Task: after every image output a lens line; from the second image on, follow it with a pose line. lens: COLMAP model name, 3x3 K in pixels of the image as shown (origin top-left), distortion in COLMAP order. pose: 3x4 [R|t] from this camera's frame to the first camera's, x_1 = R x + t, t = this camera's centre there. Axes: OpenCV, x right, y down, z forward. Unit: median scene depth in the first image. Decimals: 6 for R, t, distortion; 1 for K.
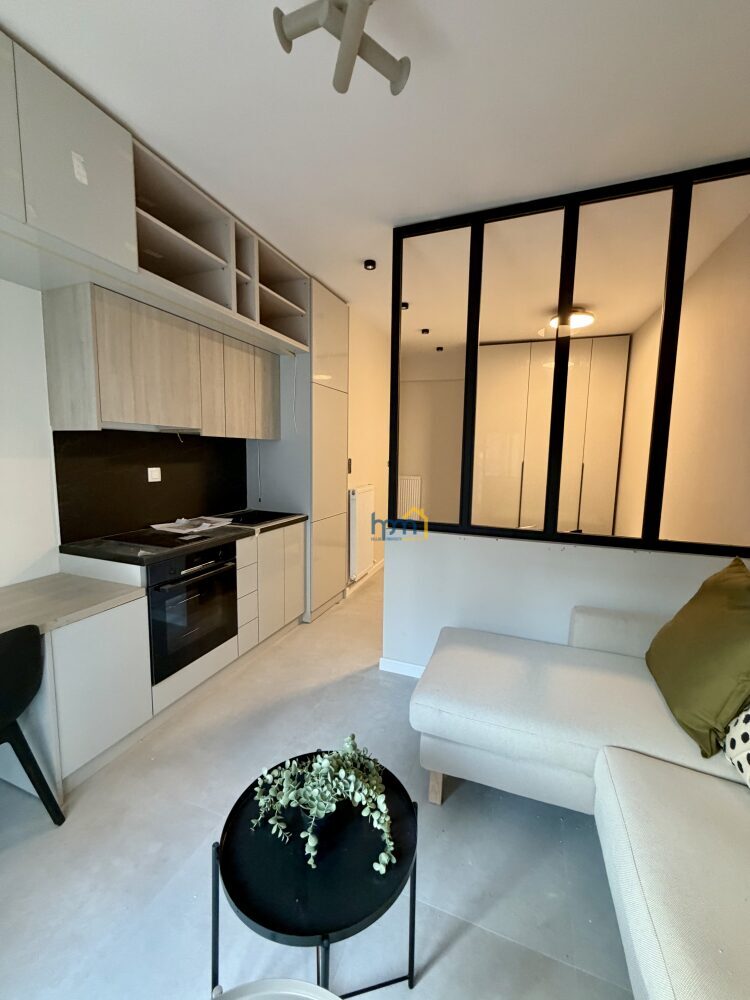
lens RADIAL K [[397.7, 0, 375.3], [0, 397.7, 498.1], [0, 0, 1]] dist [0.000563, 0.000102]
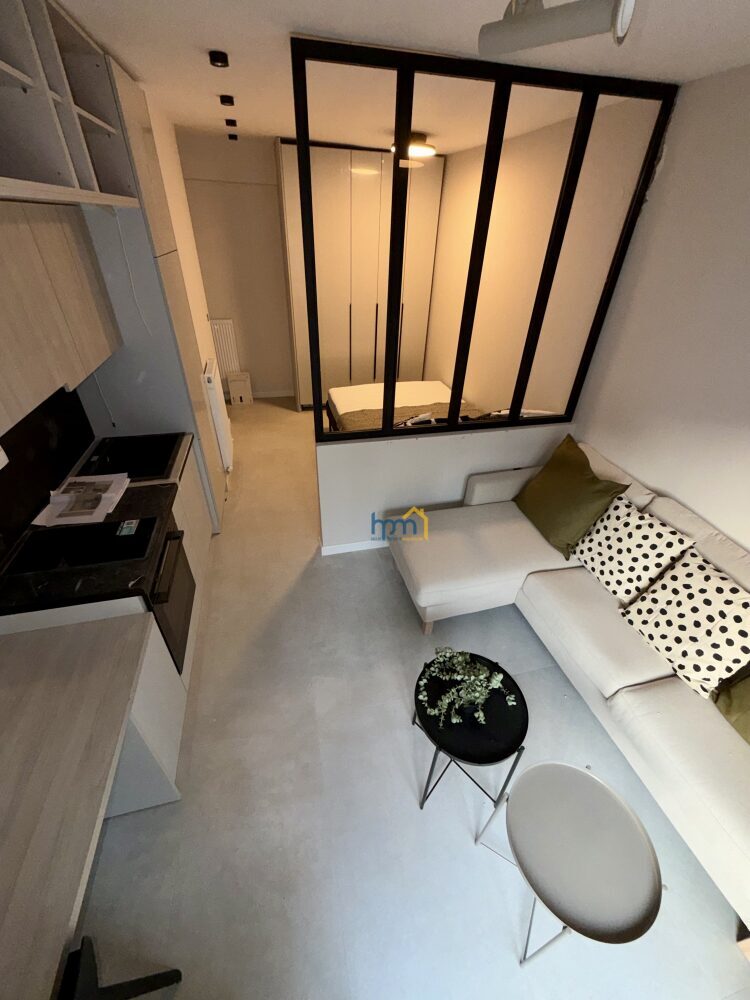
lens RADIAL K [[397.7, 0, 375.3], [0, 397.7, 498.1], [0, 0, 1]] dist [0.000563, 0.000102]
pose [[0.824657, -0.314720, 0.469991, -0.410034], [0.050434, 0.868515, 0.493091, -0.332748], [-0.563380, -0.382927, 0.732100, 0.128226]]
